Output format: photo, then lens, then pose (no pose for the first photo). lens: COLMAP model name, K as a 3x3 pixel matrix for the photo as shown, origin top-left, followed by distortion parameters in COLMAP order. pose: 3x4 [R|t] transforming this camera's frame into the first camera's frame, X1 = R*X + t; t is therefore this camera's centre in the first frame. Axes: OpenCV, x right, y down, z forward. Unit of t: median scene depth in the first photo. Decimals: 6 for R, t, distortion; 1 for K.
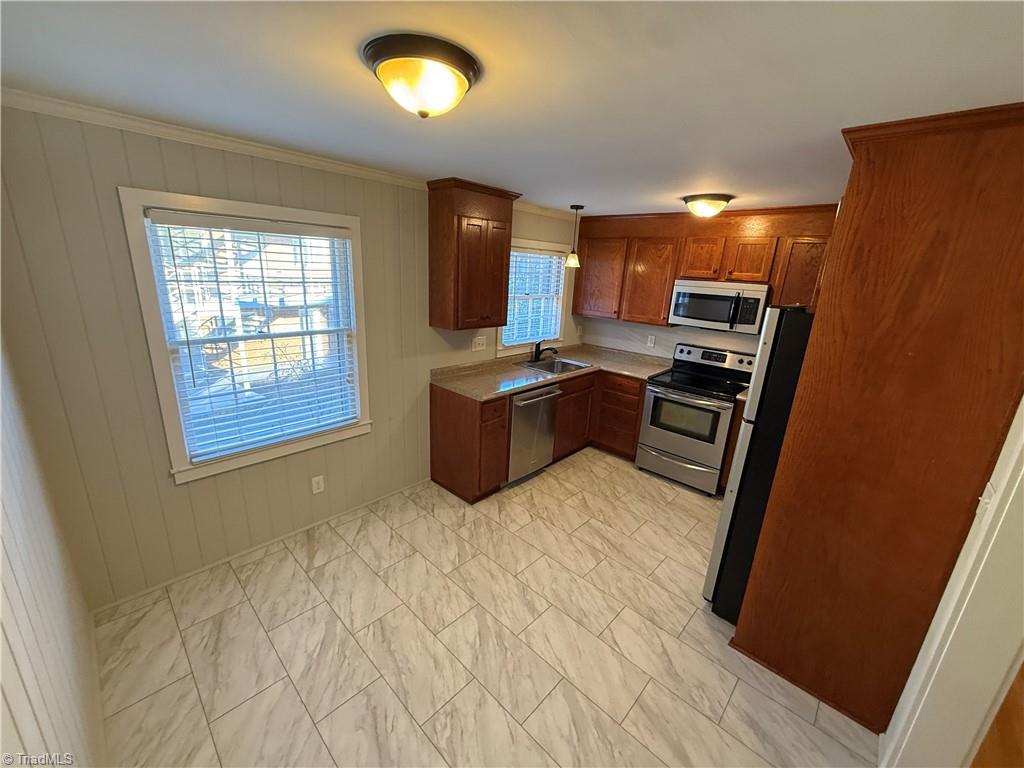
lens RADIAL K [[408.3, 0, 512.0], [0, 408.3, 384.0], [0, 0, 1]] dist [0.000214, -0.000020]
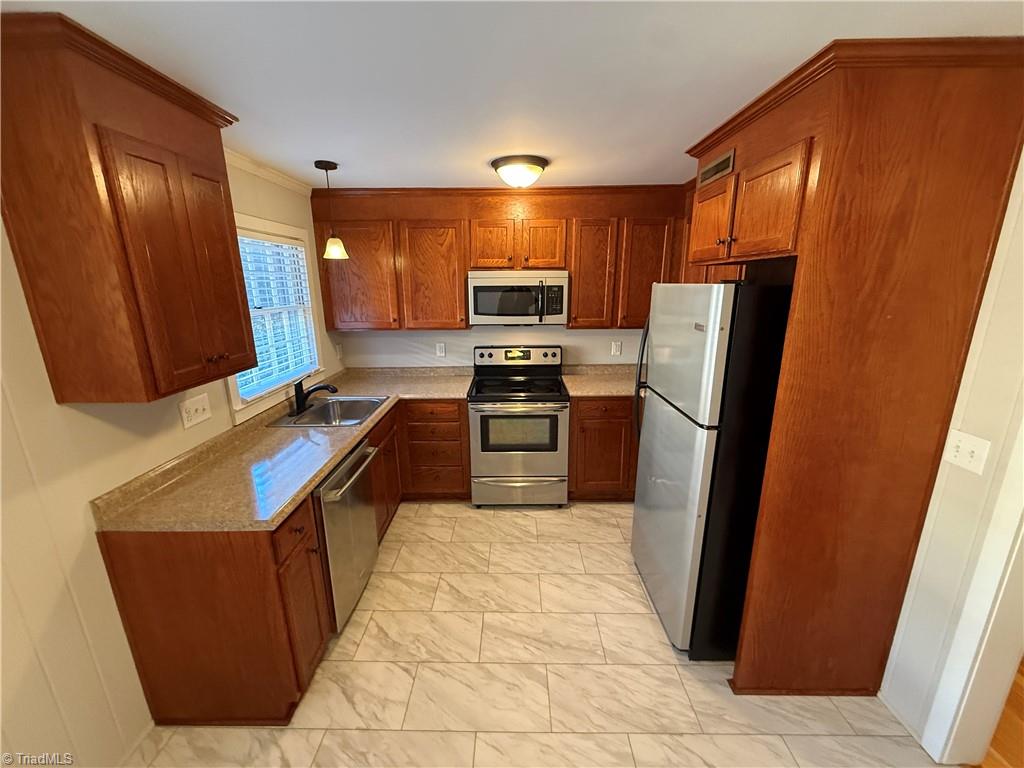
lens RADIAL K [[408.3, 0, 512.0], [0, 408.3, 384.0], [0, 0, 1]] dist [0.000214, -0.000020]
pose [[0.734805, -0.220055, 0.641590, -0.116963], [0.228933, 0.970864, 0.070796, -0.080038], [-0.638476, 0.094860, 0.763774, 0.366859]]
